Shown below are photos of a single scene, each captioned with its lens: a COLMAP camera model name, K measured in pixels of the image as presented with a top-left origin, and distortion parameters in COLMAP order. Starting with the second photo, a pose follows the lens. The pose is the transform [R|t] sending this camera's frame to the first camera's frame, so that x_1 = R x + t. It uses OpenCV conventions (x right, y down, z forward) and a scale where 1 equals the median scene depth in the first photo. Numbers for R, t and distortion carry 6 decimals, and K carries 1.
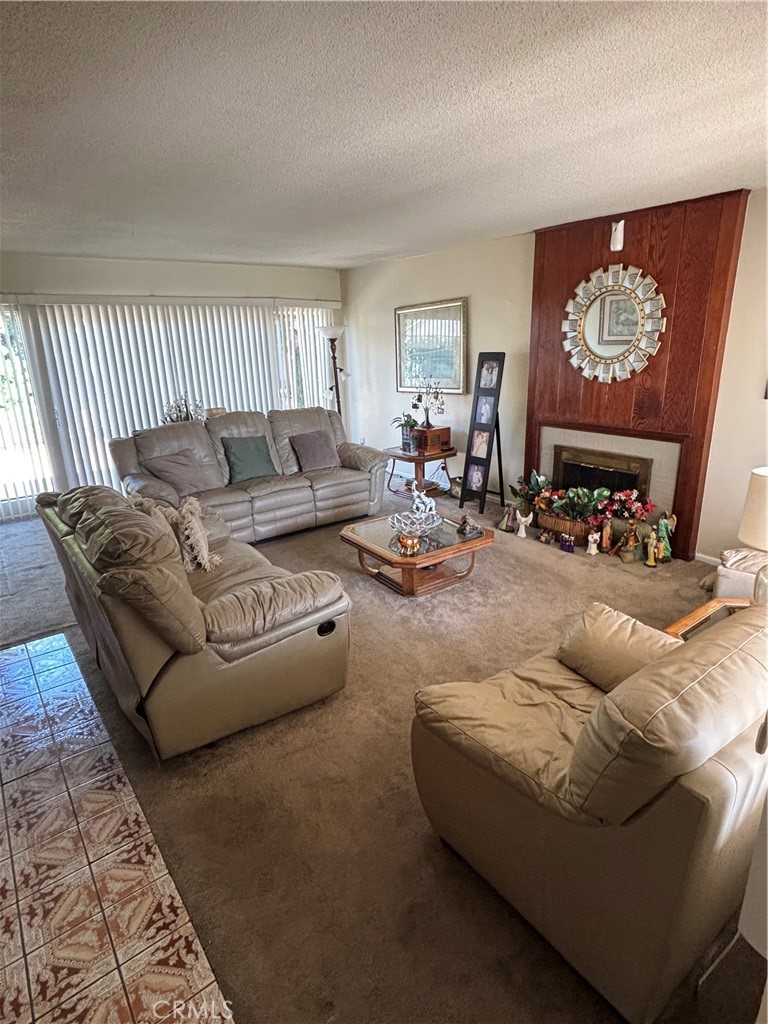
lens RADIAL K [[550.4, 0, 386.1], [0, 550.4, 513.1], [0, 0, 1]] dist [-0.003809, -0.002289]
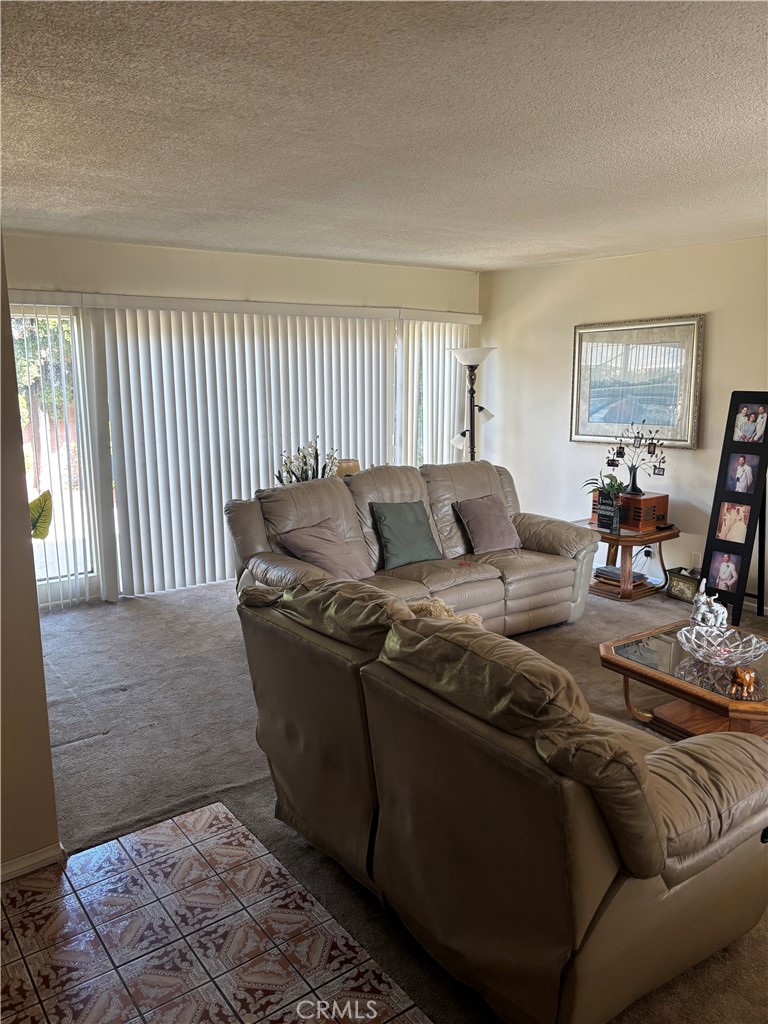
lens RADIAL K [[774.7, 0, 383.4], [0, 774.7, 509.6], [0, 0, 1]] dist [0.028311, 0.005912]
pose [[0.999282, 0.029425, -0.023854, -0.234836], [-0.032019, 0.992632, -0.116863, -0.014049], [0.020240, 0.117543, 0.992862, 0.031537]]
